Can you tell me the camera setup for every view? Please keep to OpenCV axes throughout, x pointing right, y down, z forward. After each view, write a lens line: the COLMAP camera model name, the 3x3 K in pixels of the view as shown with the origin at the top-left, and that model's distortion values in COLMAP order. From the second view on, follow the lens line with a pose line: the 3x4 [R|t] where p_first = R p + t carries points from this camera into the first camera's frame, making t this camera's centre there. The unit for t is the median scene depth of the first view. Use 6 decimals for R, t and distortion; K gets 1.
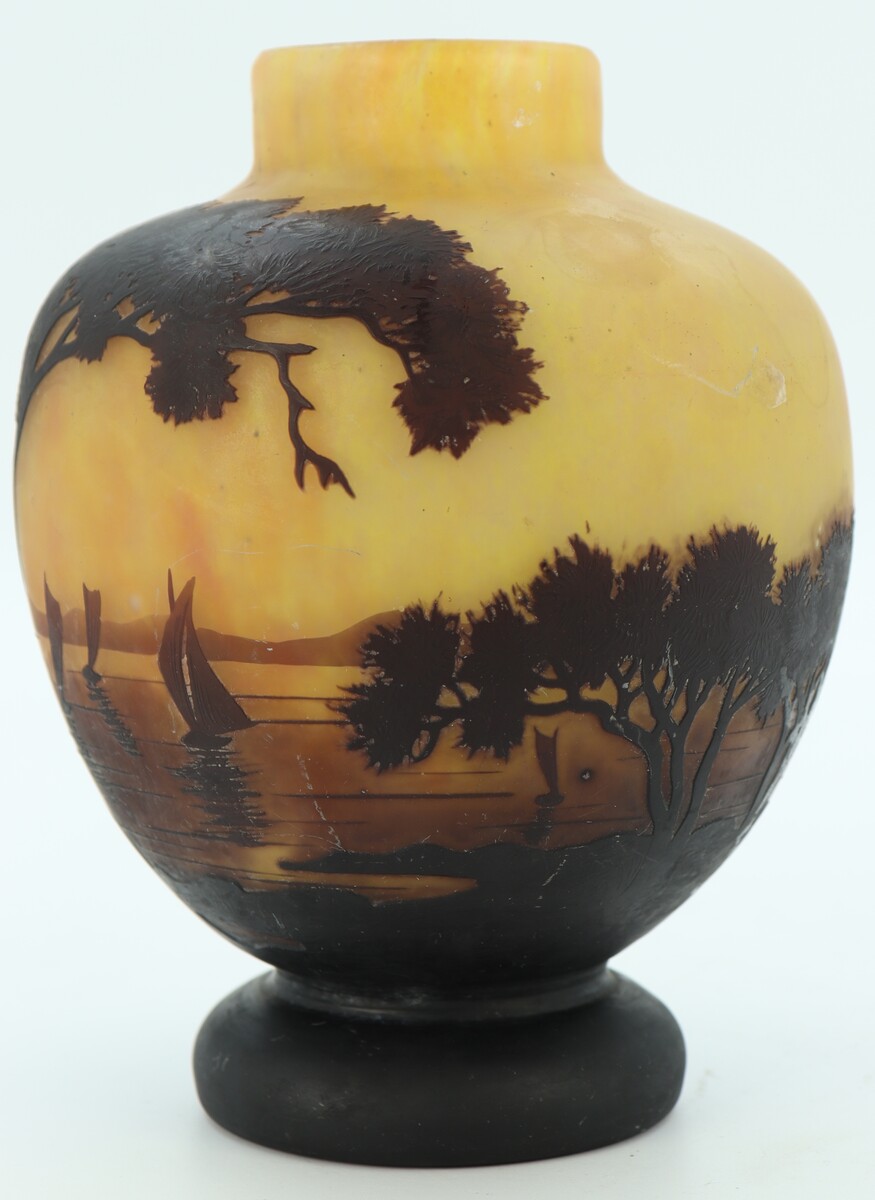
lens RADIAL K [[2910.4, 0, 437.5], [0, 2910.4, 600.0], [0, 0, 1]] dist [0.007886, 0.298934]
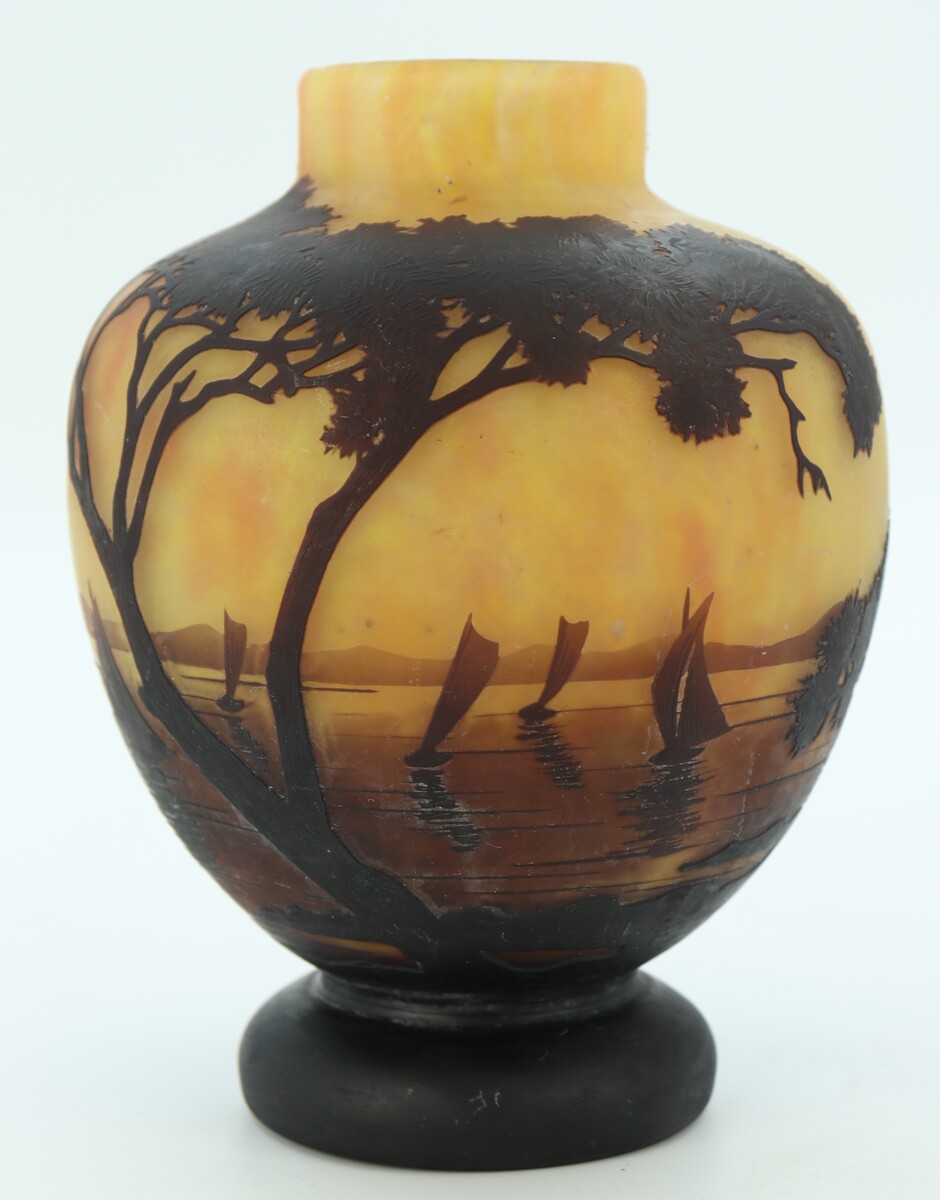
lens RADIAL K [[2838.3, 0, 470.0], [0, 2838.3, 600.0], [0, 0, 1]] dist [0.048454, 0.108892]
pose [[0.480179, -0.104456, 0.870929, -0.987998], [0.095614, 0.993201, 0.066405, -0.079223], [-0.871944, 0.051386, 0.486902, 0.594018]]
